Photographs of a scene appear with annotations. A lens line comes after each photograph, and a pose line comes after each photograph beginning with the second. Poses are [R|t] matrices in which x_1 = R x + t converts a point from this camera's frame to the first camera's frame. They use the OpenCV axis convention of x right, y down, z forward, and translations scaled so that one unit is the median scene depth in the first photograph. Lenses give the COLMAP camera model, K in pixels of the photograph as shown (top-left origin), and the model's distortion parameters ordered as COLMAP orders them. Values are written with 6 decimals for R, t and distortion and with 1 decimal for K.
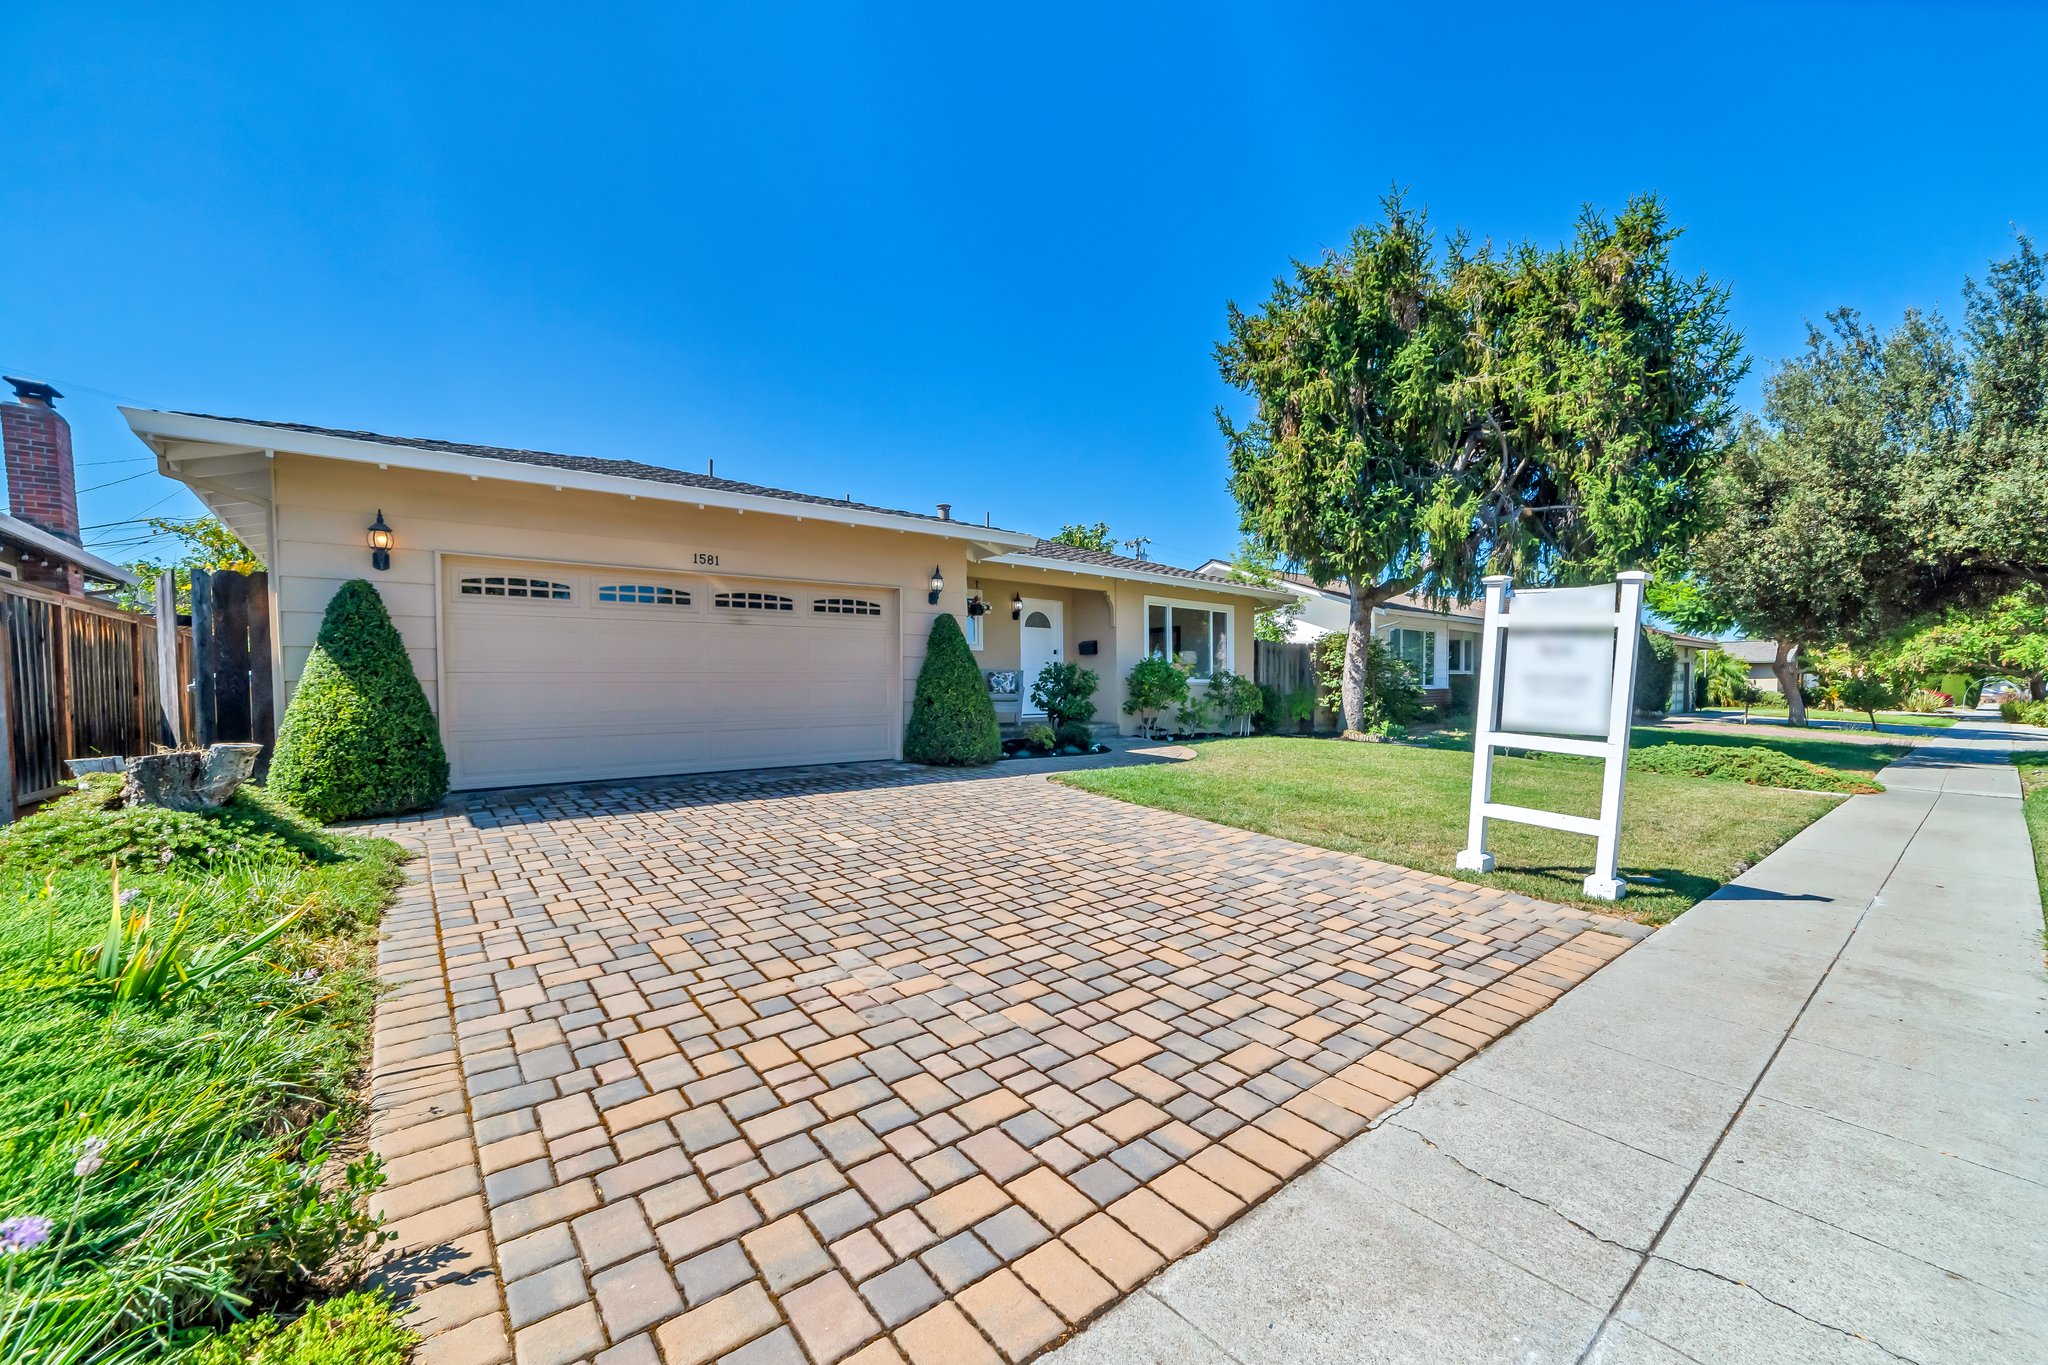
lens RADIAL K [[804.8, 0, 1028.7], [0, 804.8, 676.2], [0, 0, 1]] dist [0.004014, 0.000891]
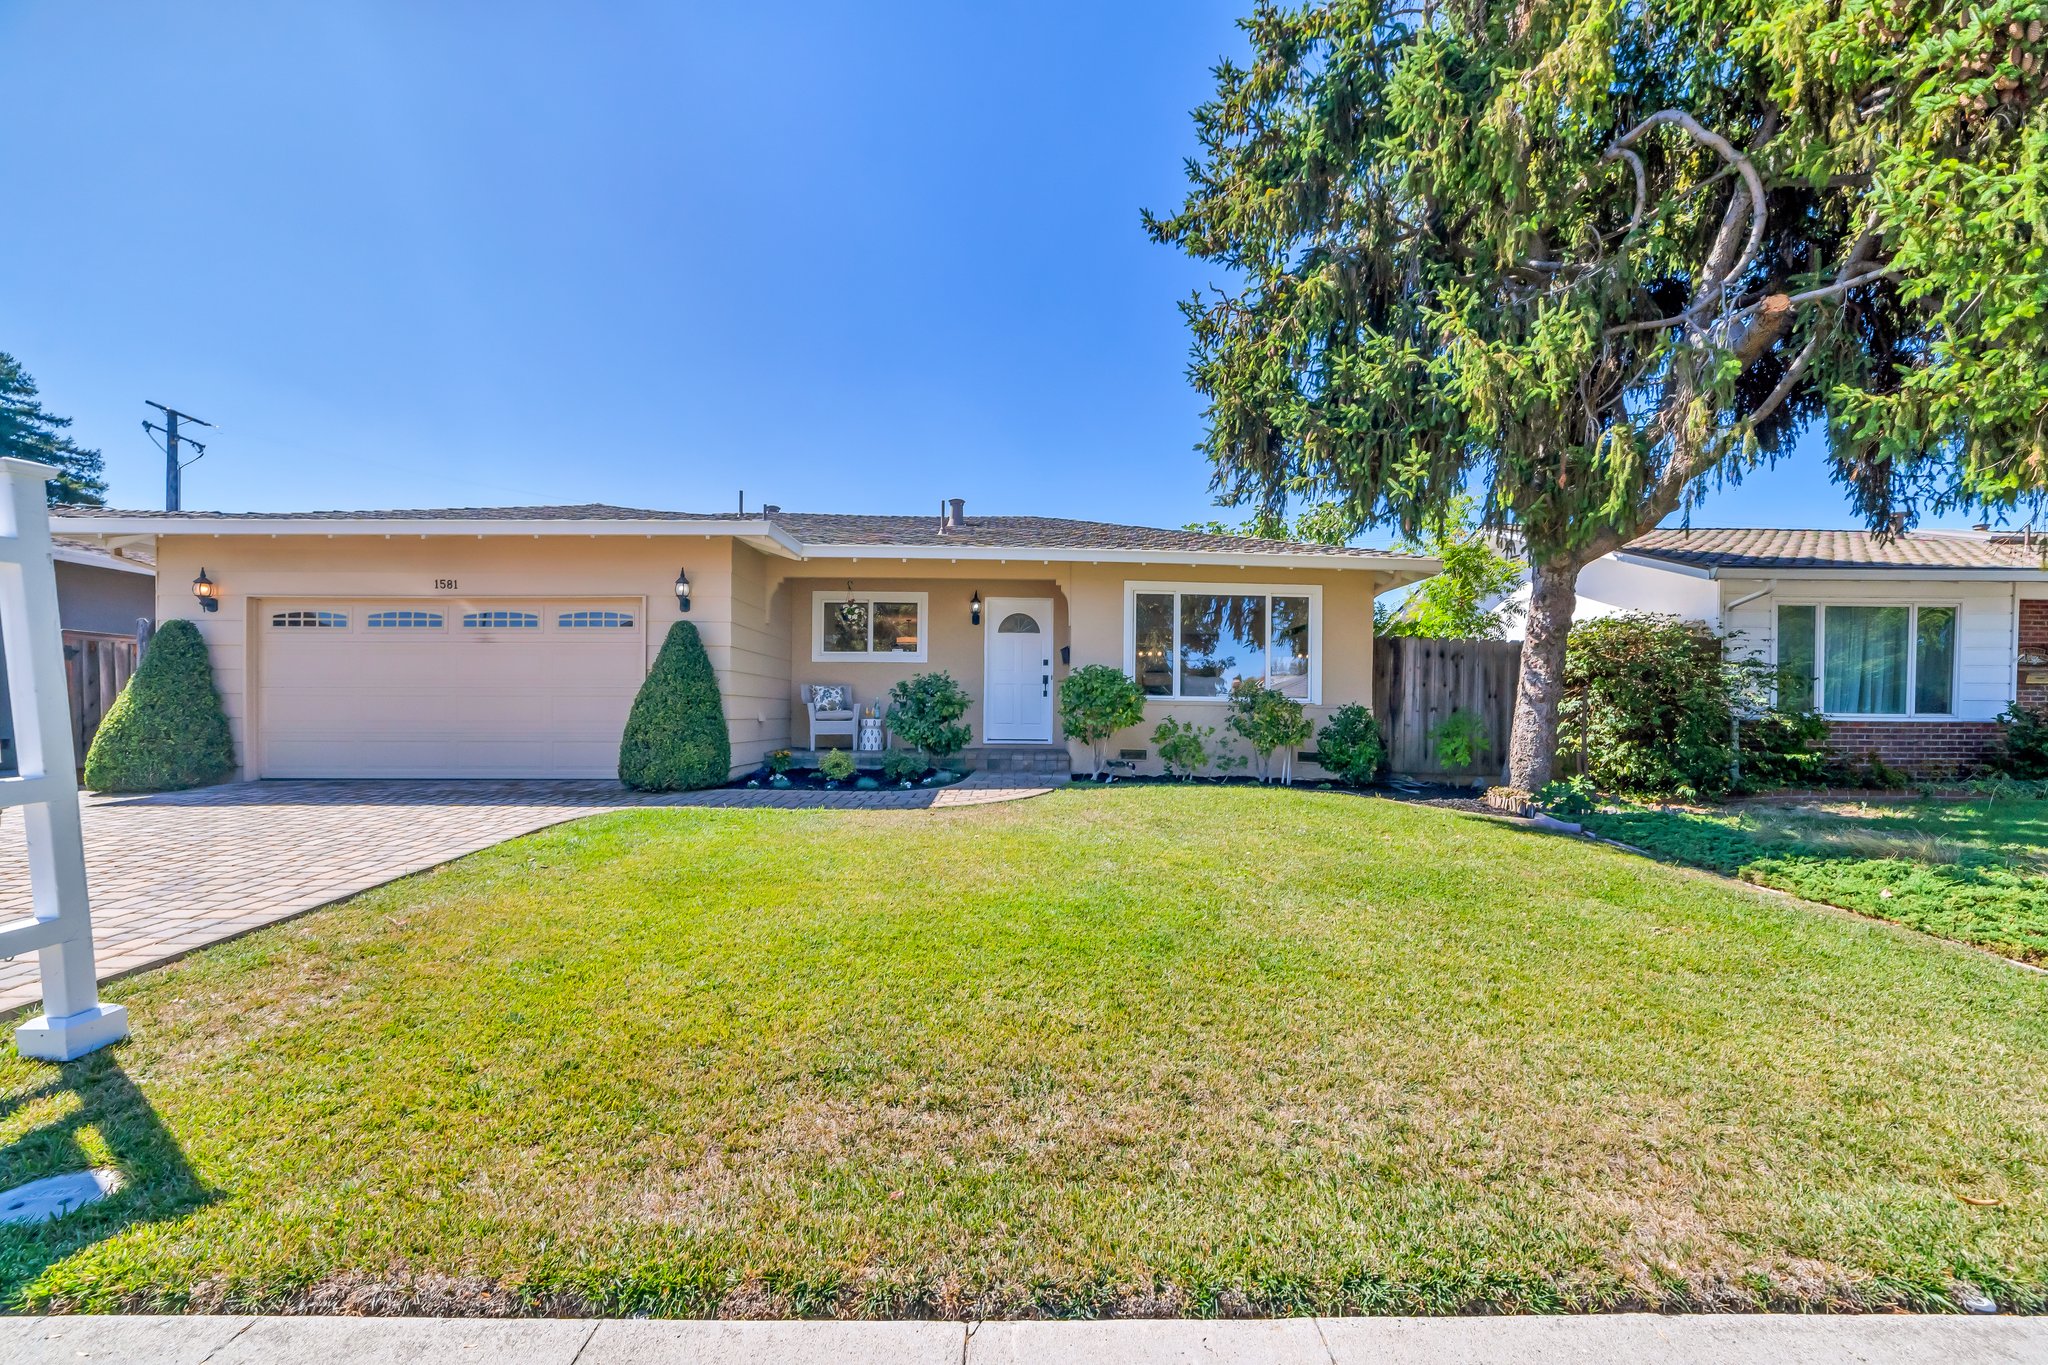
lens RADIAL K [[804.8, 0, 1019.6], [0, 804.8, 695.6], [0, 0, 1]] dist [0.004014, 0.000891]
pose [[0.779730, 0.001307, -0.626115, 0.757094], [-0.001710, 0.999999, -0.000043, 0.004809], [0.626114, 0.001104, 0.779731, 0.532356]]
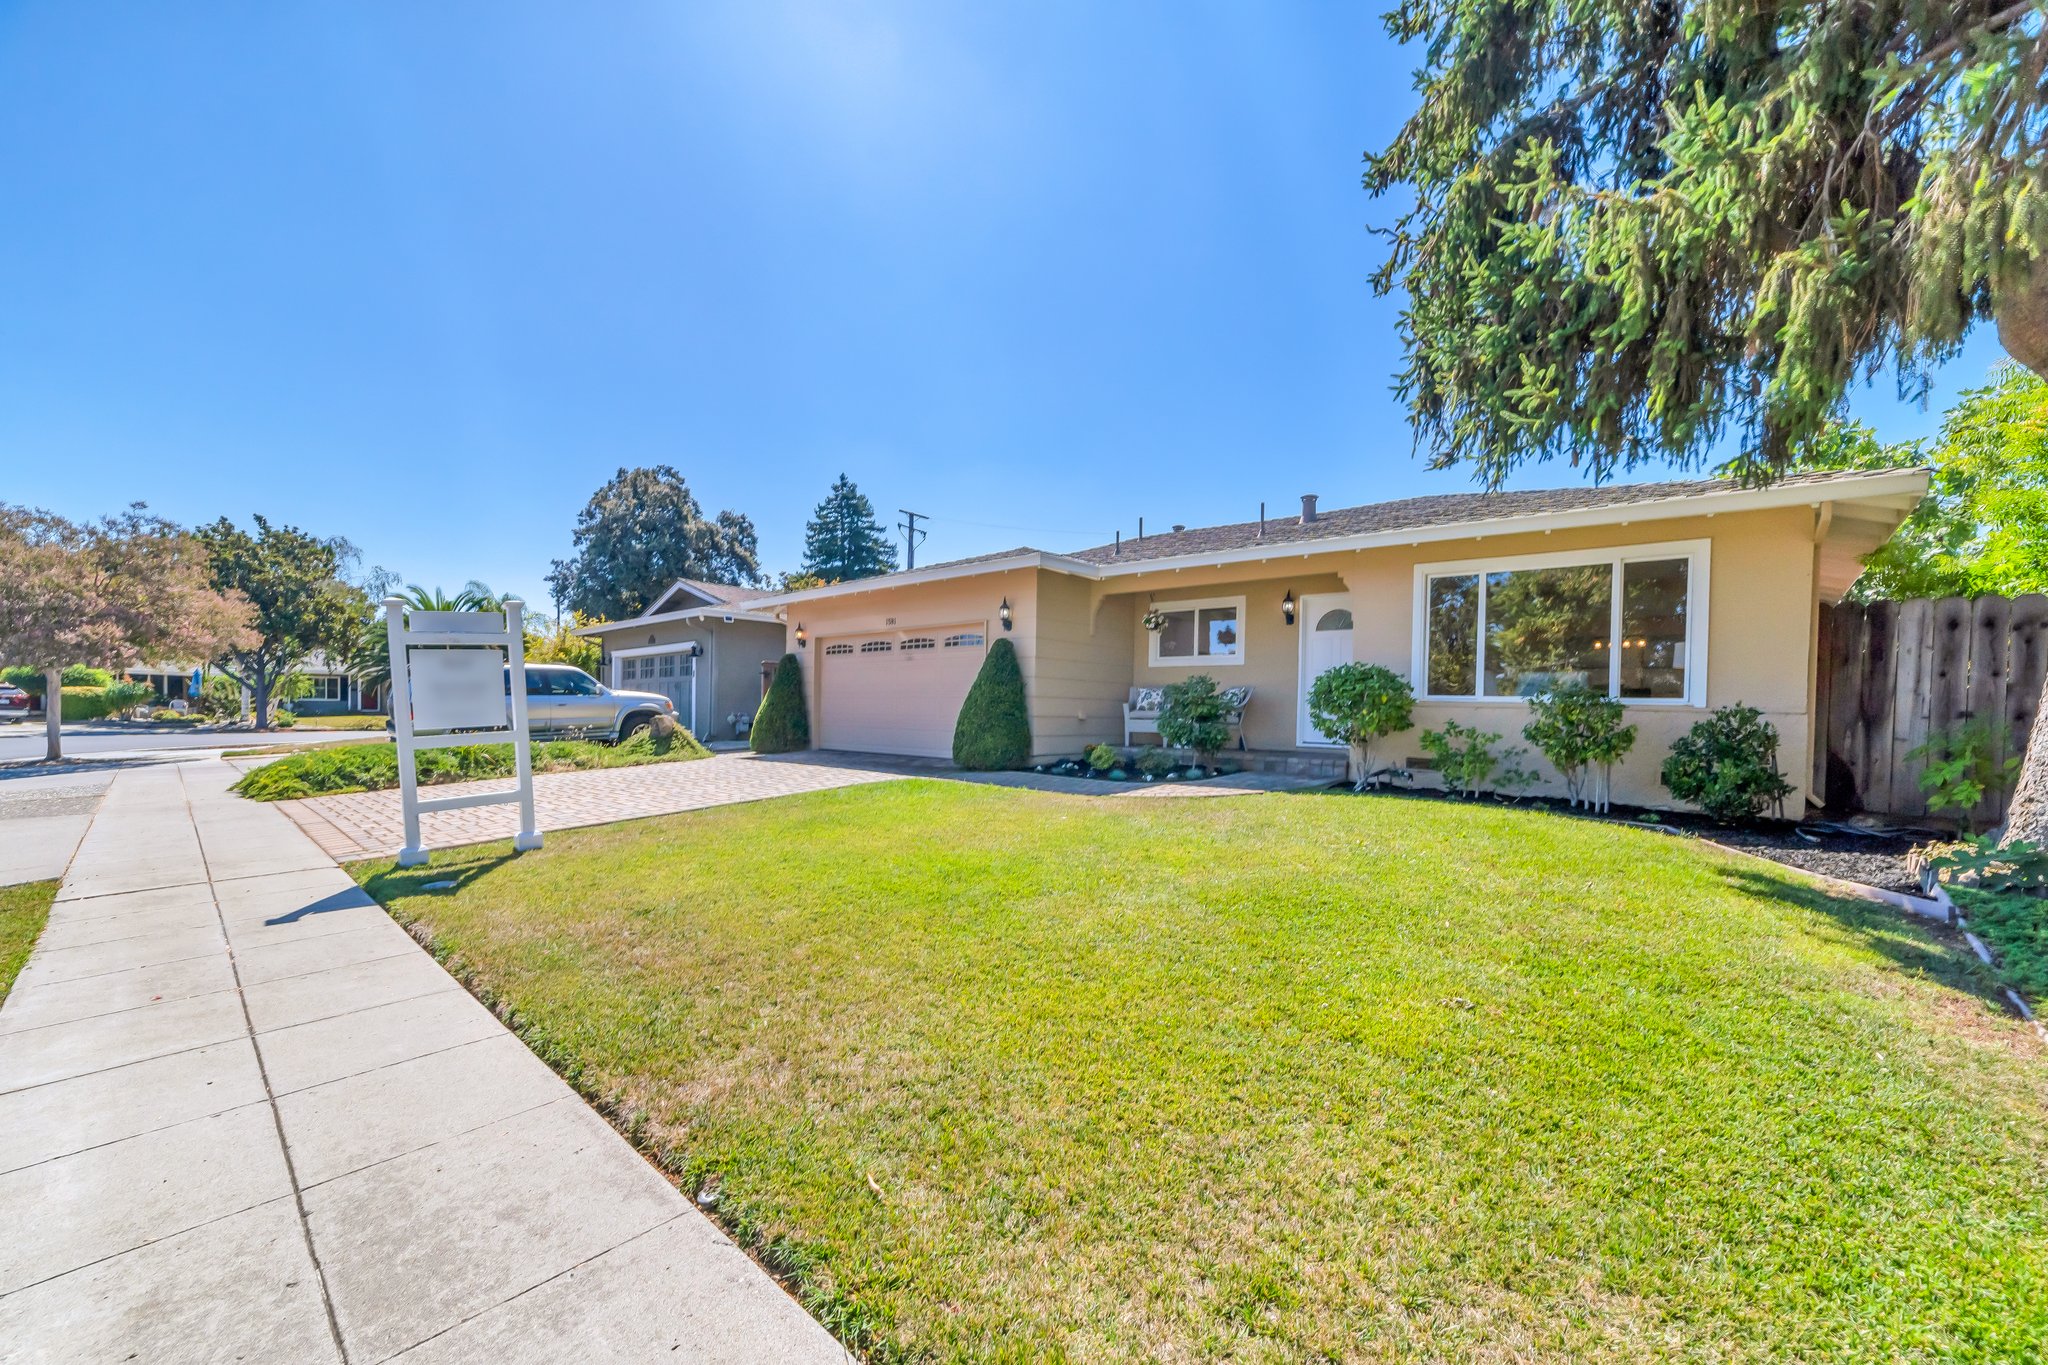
lens RADIAL K [[804.8, 0, 1028.6], [0, 804.8, 691.3], [0, 0, 1]] dist [0.004014, 0.000891]
pose [[0.159623, -0.010827, -0.987119, 1.043414], [-0.001152, 0.999937, -0.011154, 0.010839], [0.987177, 0.002918, 0.159601, 0.855101]]
